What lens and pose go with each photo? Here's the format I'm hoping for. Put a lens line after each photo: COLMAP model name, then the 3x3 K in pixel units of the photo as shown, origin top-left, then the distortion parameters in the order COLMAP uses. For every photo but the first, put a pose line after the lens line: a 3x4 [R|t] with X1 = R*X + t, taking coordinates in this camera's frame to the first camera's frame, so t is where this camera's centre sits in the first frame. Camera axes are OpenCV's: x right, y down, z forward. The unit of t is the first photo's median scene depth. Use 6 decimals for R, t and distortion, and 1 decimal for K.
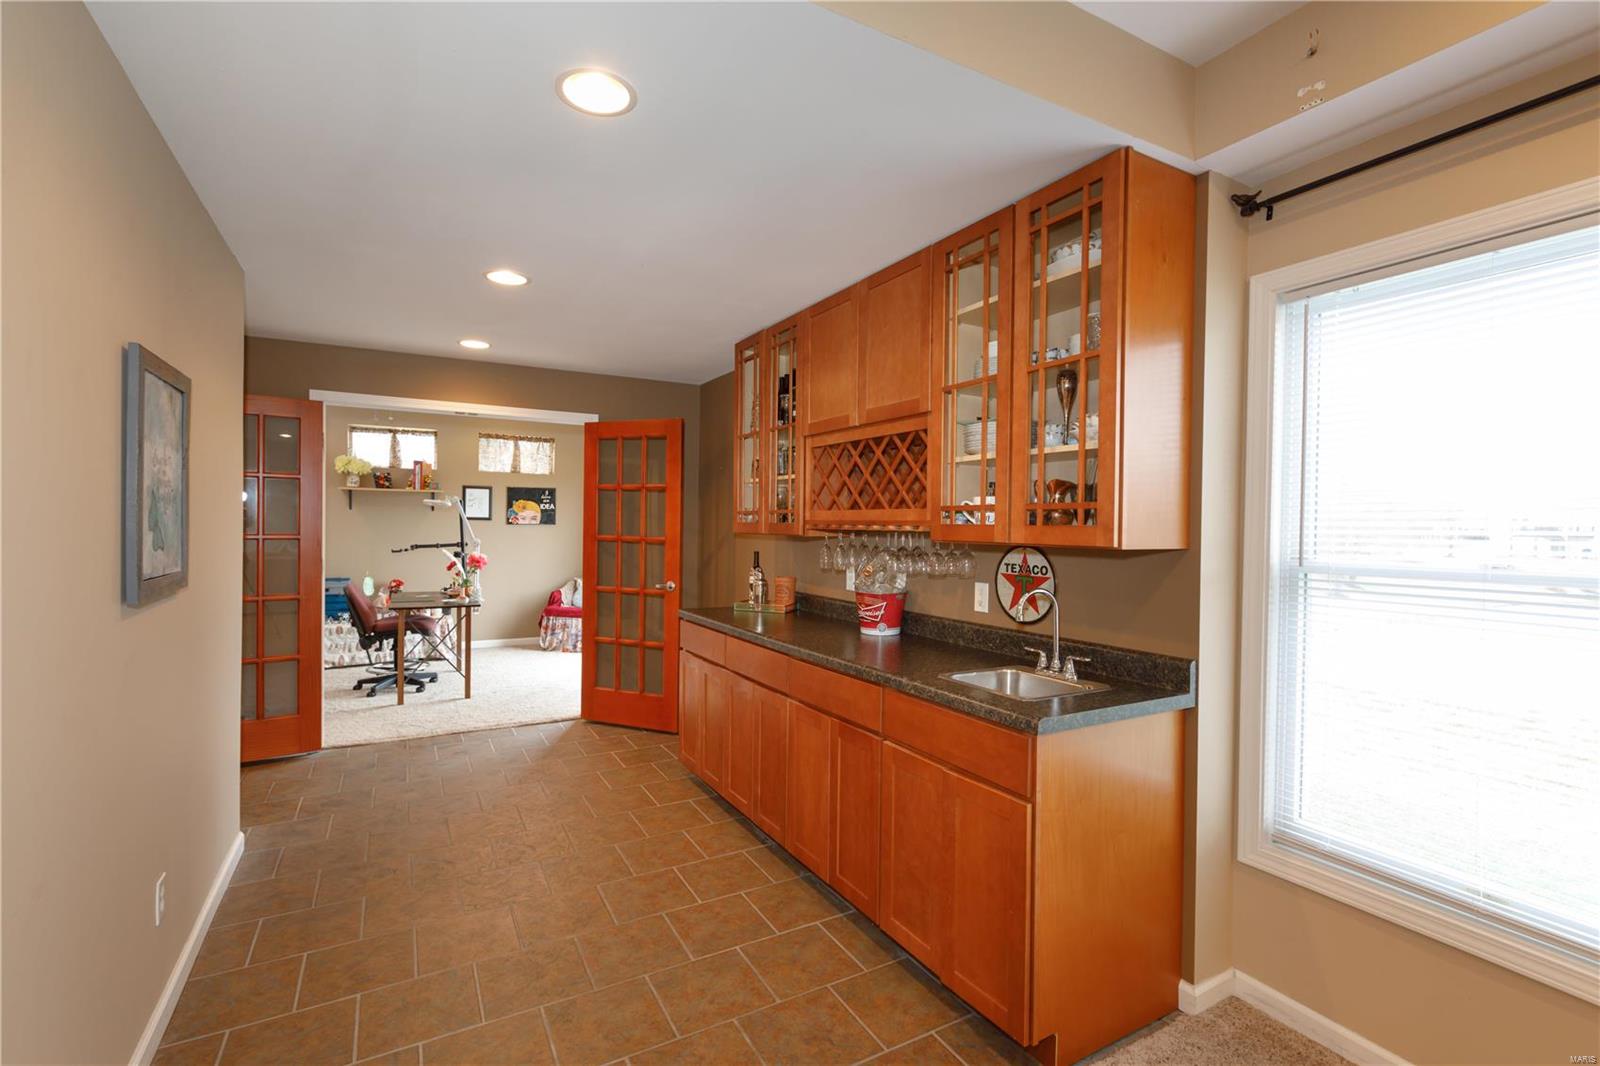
lens RADIAL K [[714.2, 0, 795.2], [0, 714.2, 528.5], [0, 0, 1]] dist [-0.000717, -0.000078]
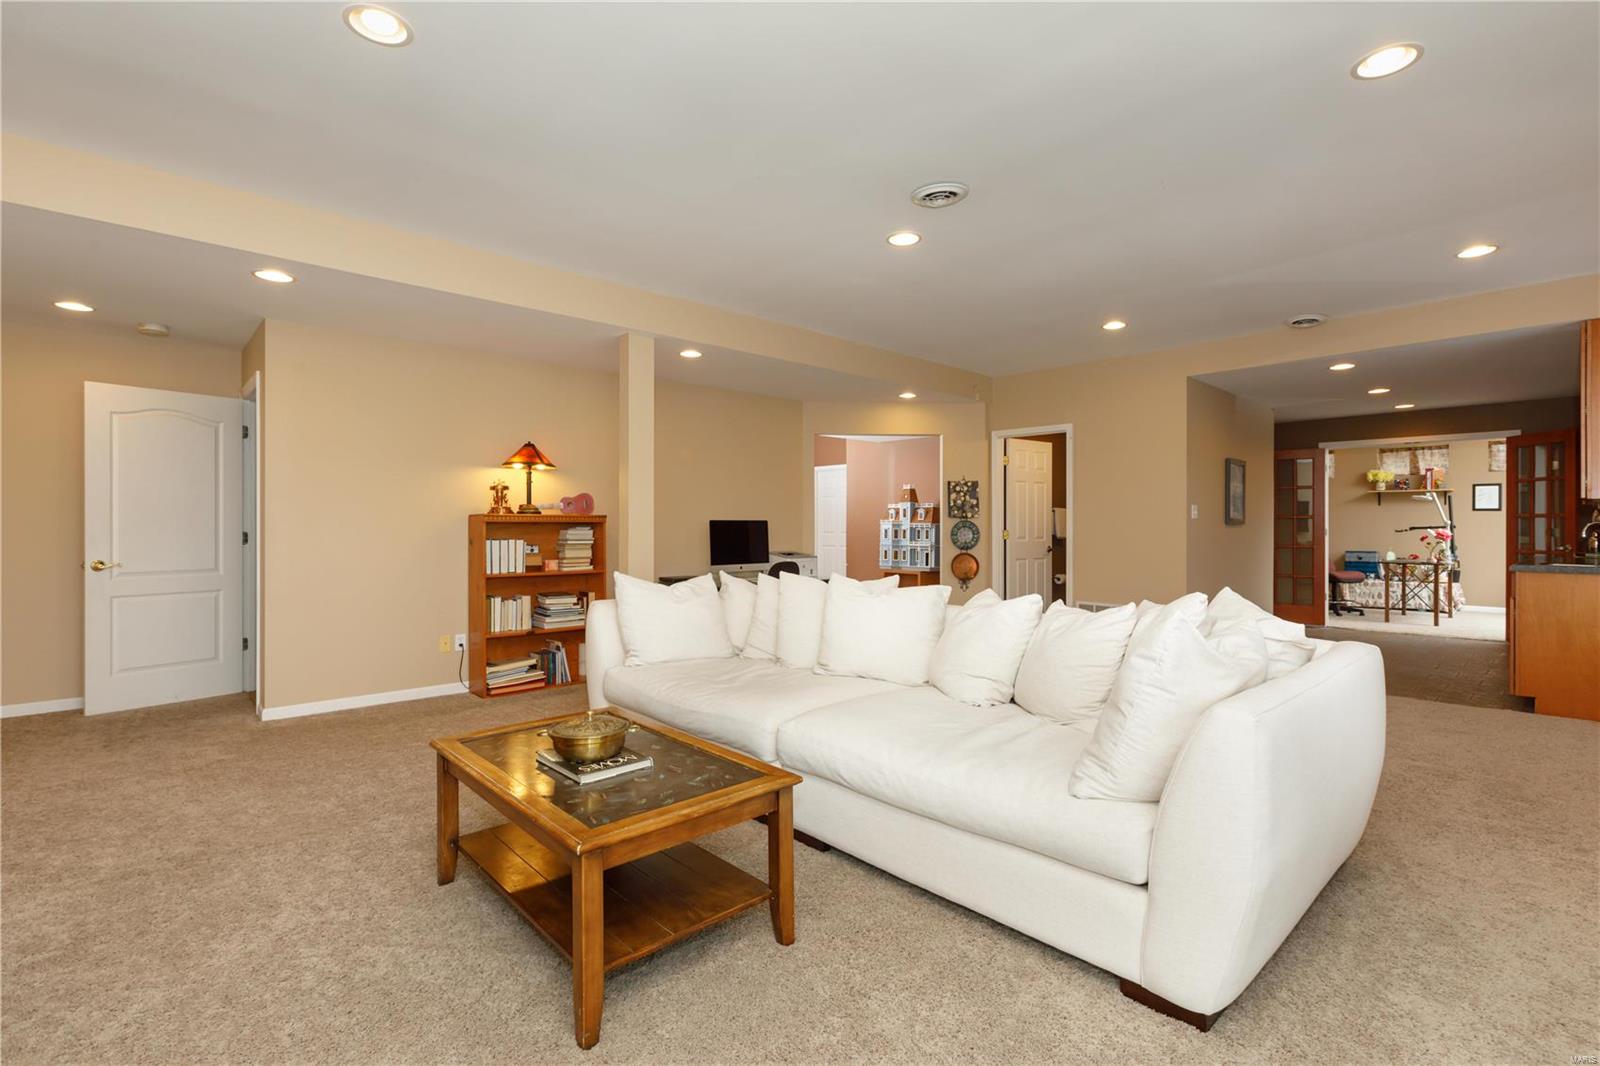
lens RADIAL K [[733.9, 0, 793.9], [0, 733.9, 529.1], [0, 0, 1]] dist [-0.000704, -0.000170]
pose [[0.229901, -0.007814, -0.973183, 0.645888], [-0.006355, 0.999934, -0.009530, 0.049193], [0.973193, 0.008375, 0.229836, -0.592369]]
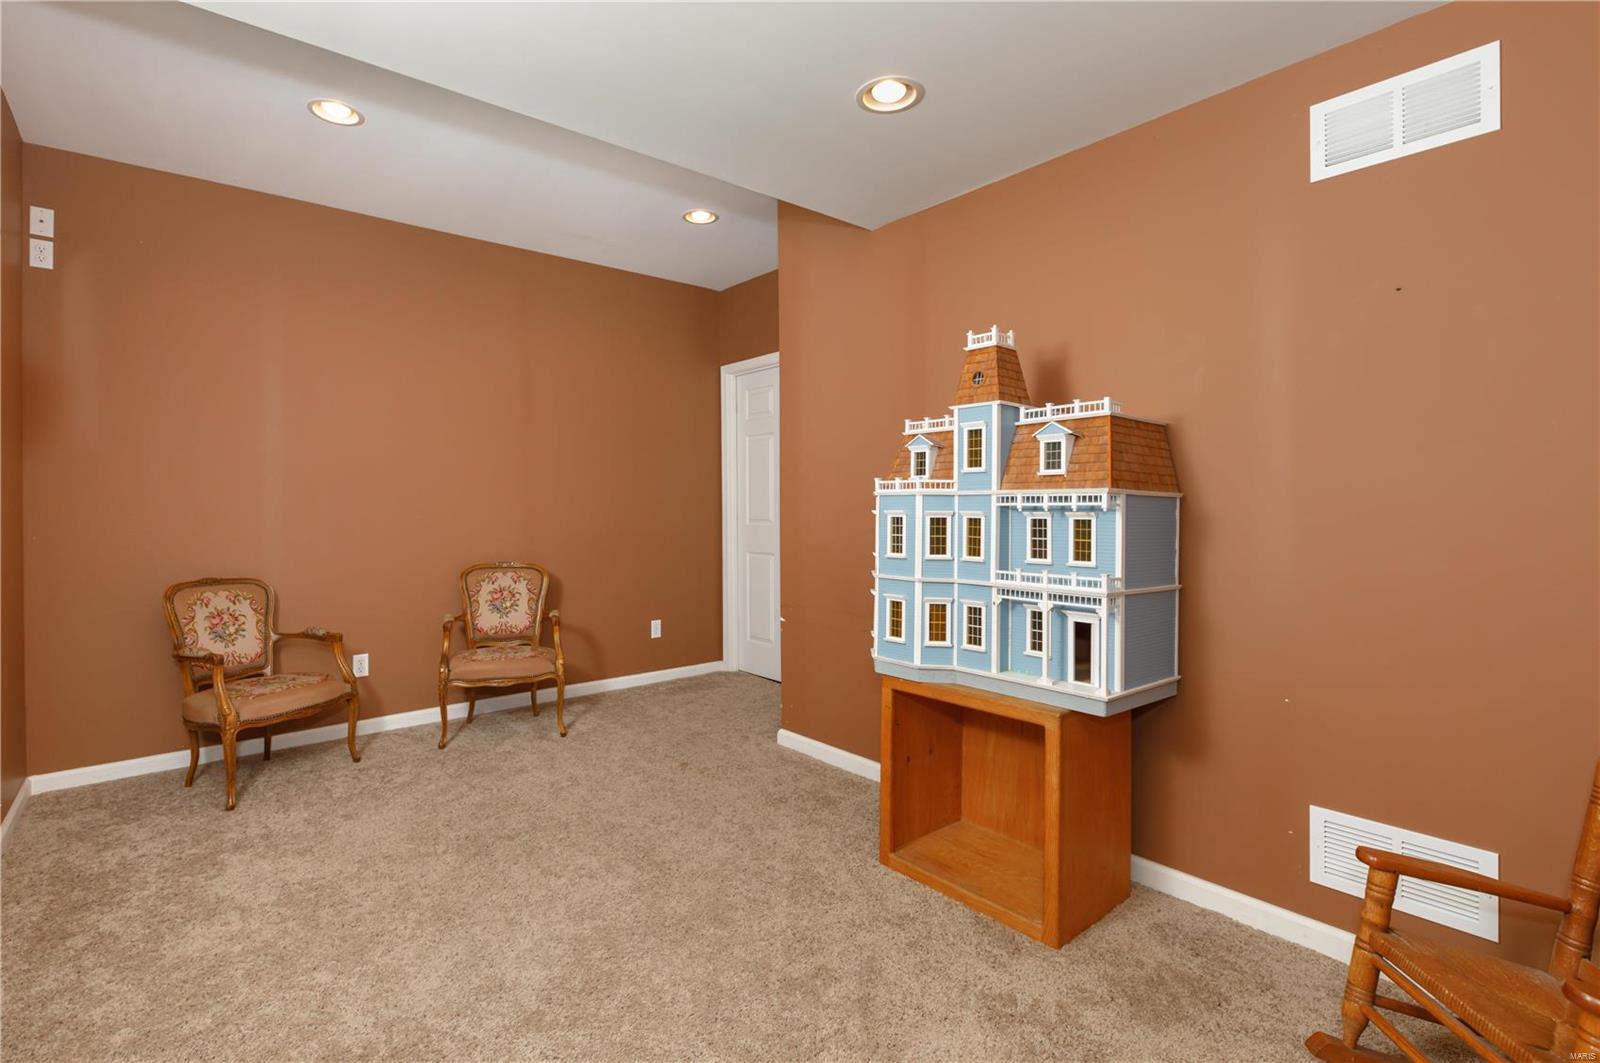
lens RADIAL K [[733.9, 0, 793.9], [0, 733.9, 527.6], [0, 0, 1]] dist [-0.000704, -0.000170]
pose [[0.198049, 0.009945, -0.980142, -0.419452], [-0.001821, 0.999951, 0.009778, 0.036027], [0.980190, -0.000152, 0.198058, -0.188707]]
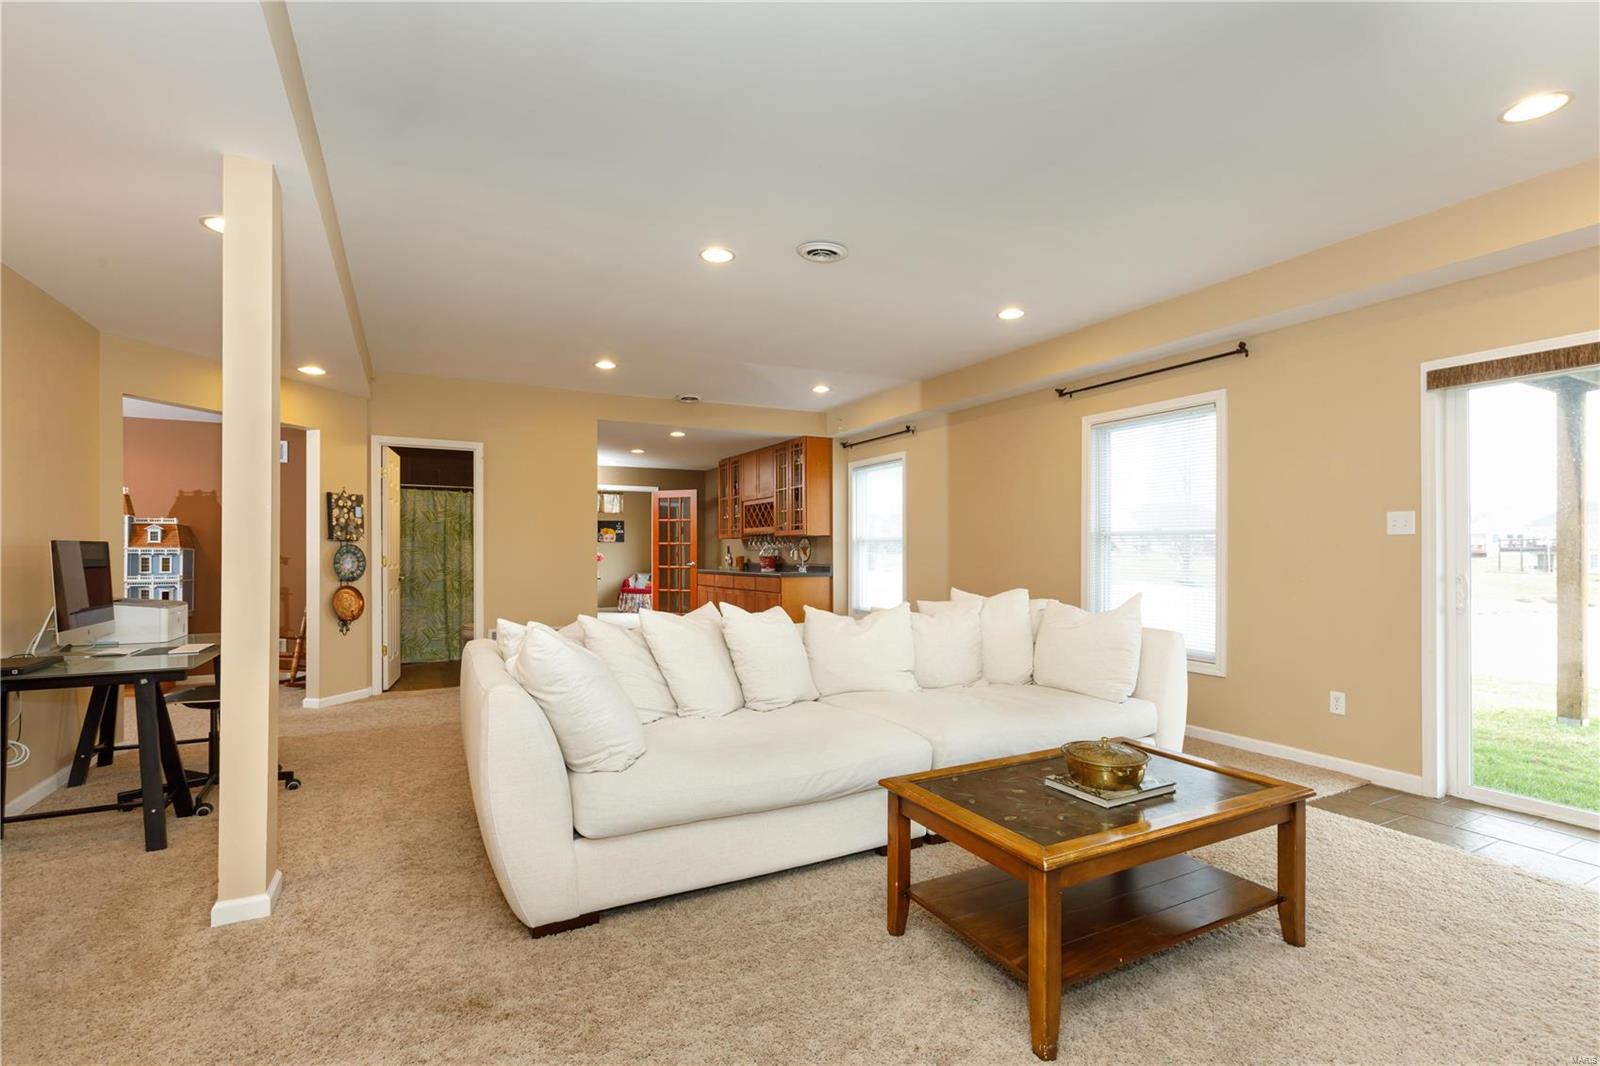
lens RADIAL K [[738.0, 0, 798.7], [0, 738.0, 544.5], [0, 0, 1]] dist [-0.001457, -0.000192]
pose [[0.999701, -0.014599, -0.019633, 0.150224], [0.014260, 0.999748, -0.017321, 0.046818], [0.019881, 0.017036, 0.999657, -0.965084]]
